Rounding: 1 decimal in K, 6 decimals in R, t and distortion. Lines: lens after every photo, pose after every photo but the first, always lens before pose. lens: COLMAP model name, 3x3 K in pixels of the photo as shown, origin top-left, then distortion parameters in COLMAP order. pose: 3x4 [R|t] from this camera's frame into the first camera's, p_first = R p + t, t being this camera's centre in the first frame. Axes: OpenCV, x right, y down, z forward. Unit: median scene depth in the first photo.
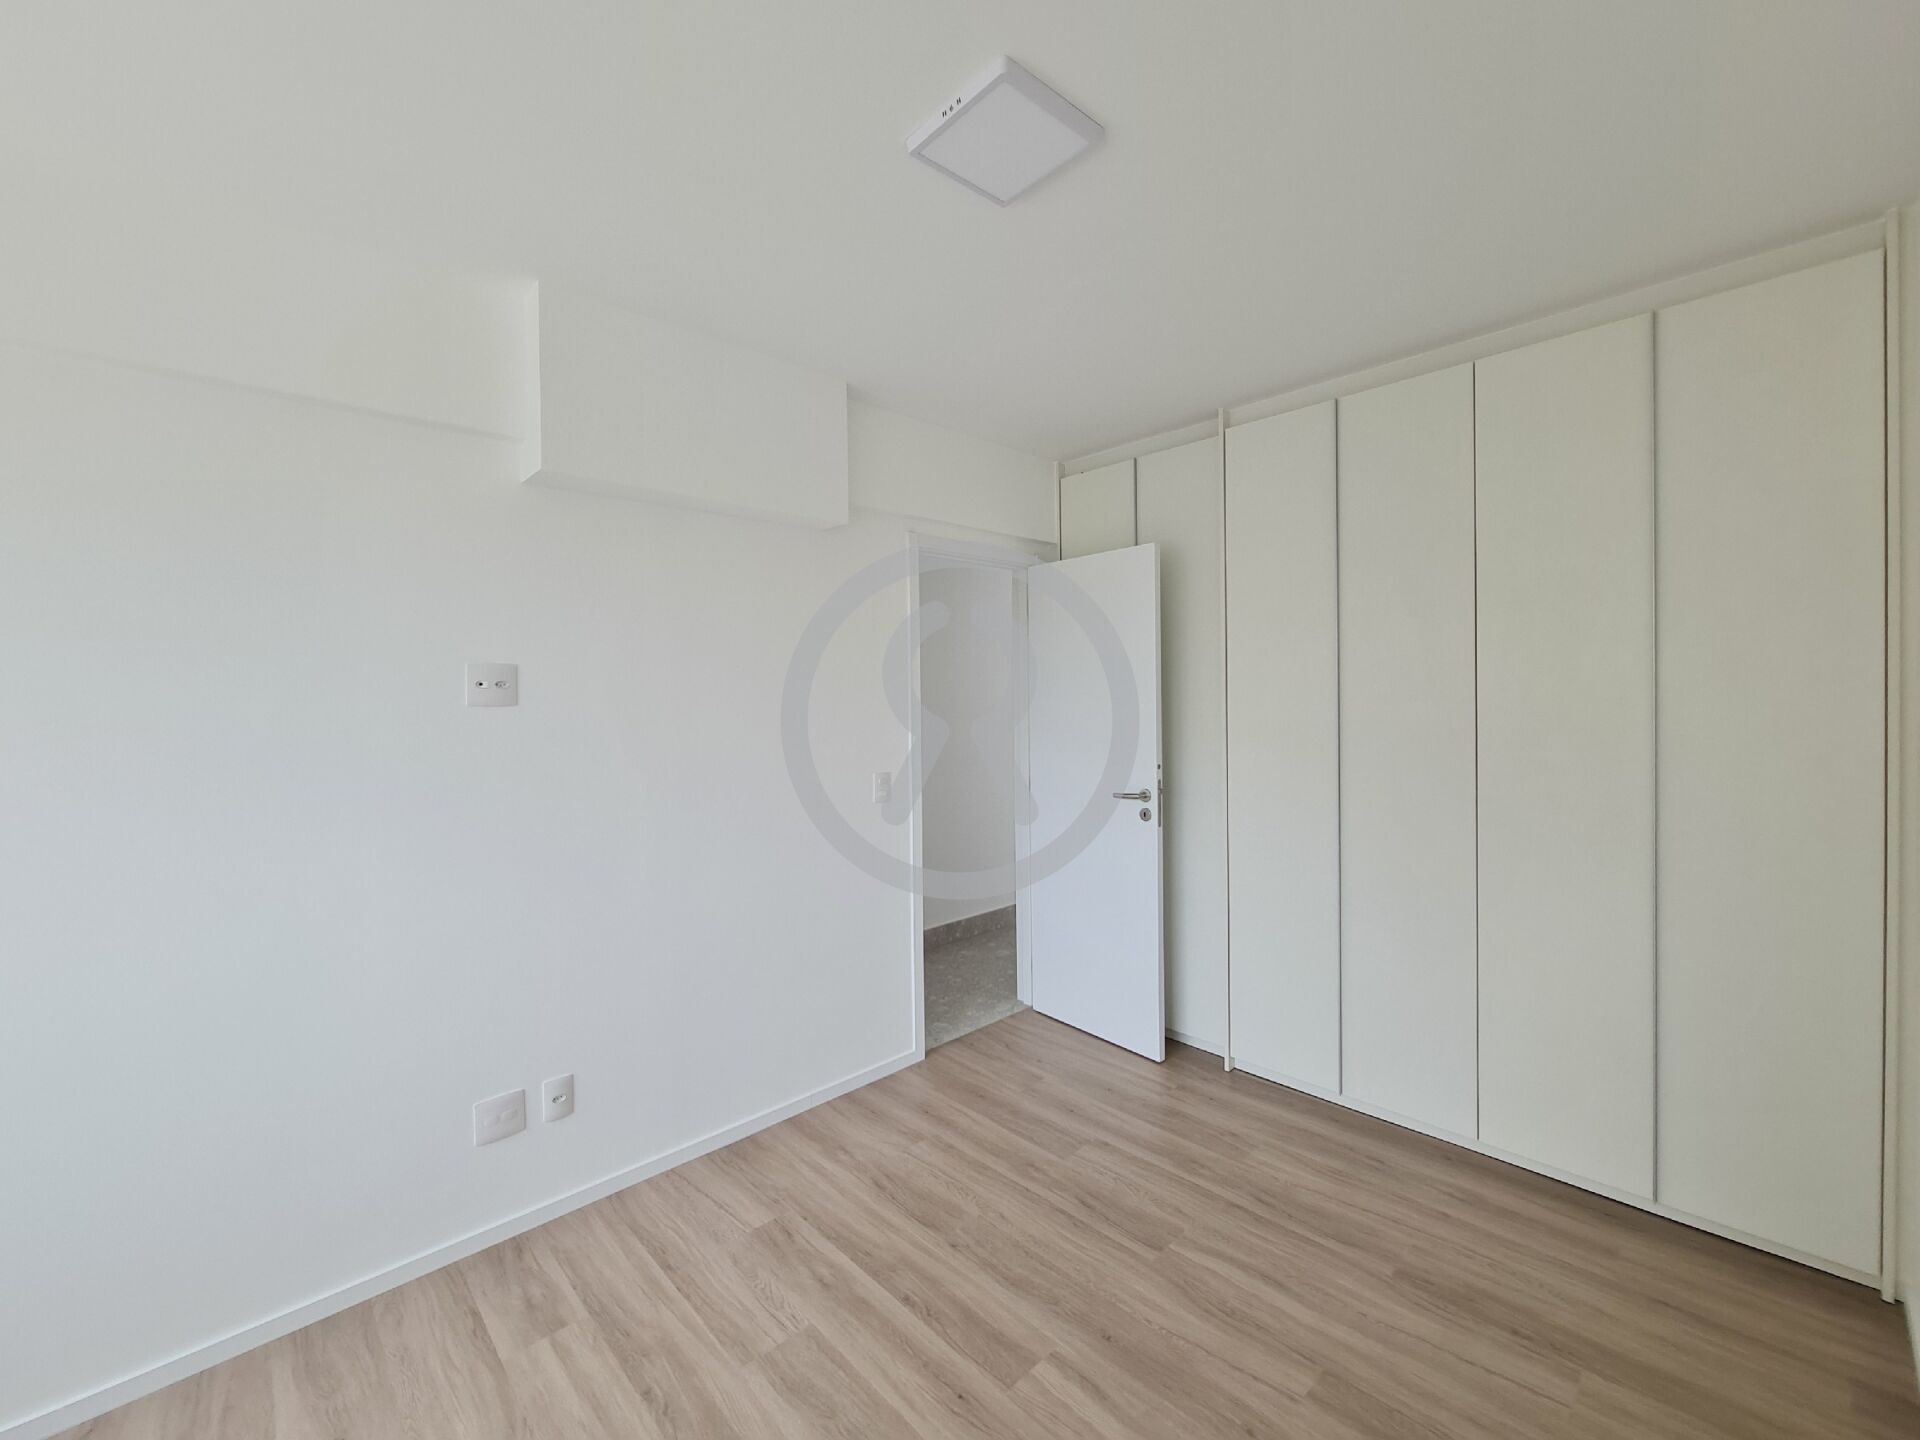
lens RADIAL K [[779.4, 0, 960.4], [0, 779.4, 706.9], [0, 0, 1]] dist [-0.005165, -0.000425]
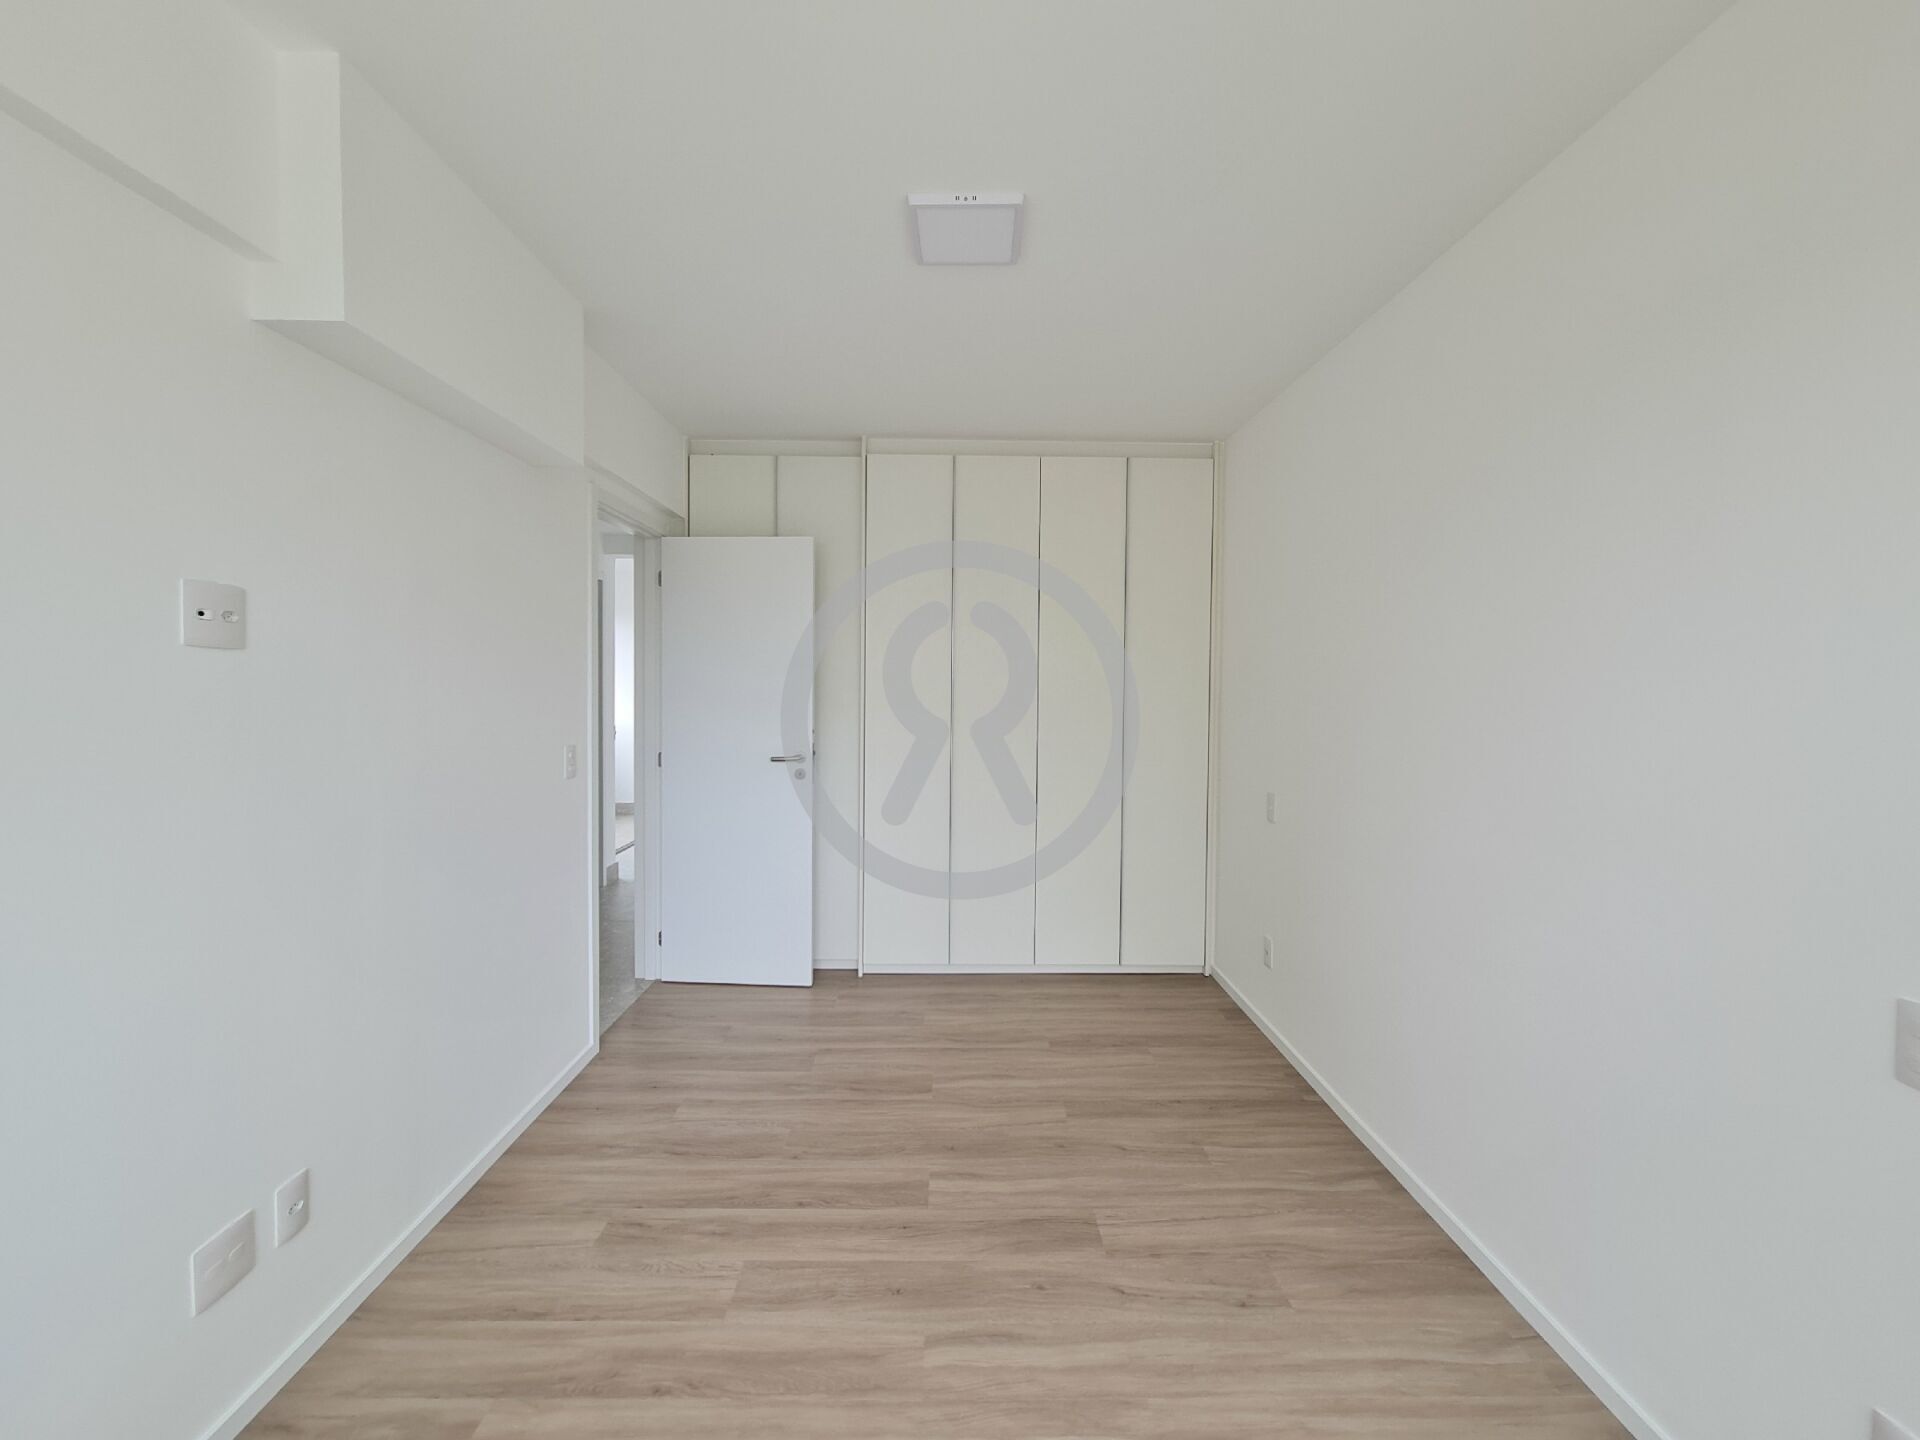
lens RADIAL K [[775.1, 0, 957.6], [0, 775.1, 710.3], [0, 0, 1]] dist [-0.006804, -0.000375]
pose [[0.675433, -0.003729, 0.737412, -0.658708], [-0.012354, 0.999790, 0.016372, 0.033340], [-0.737318, -0.020168, 0.675245, 0.094483]]
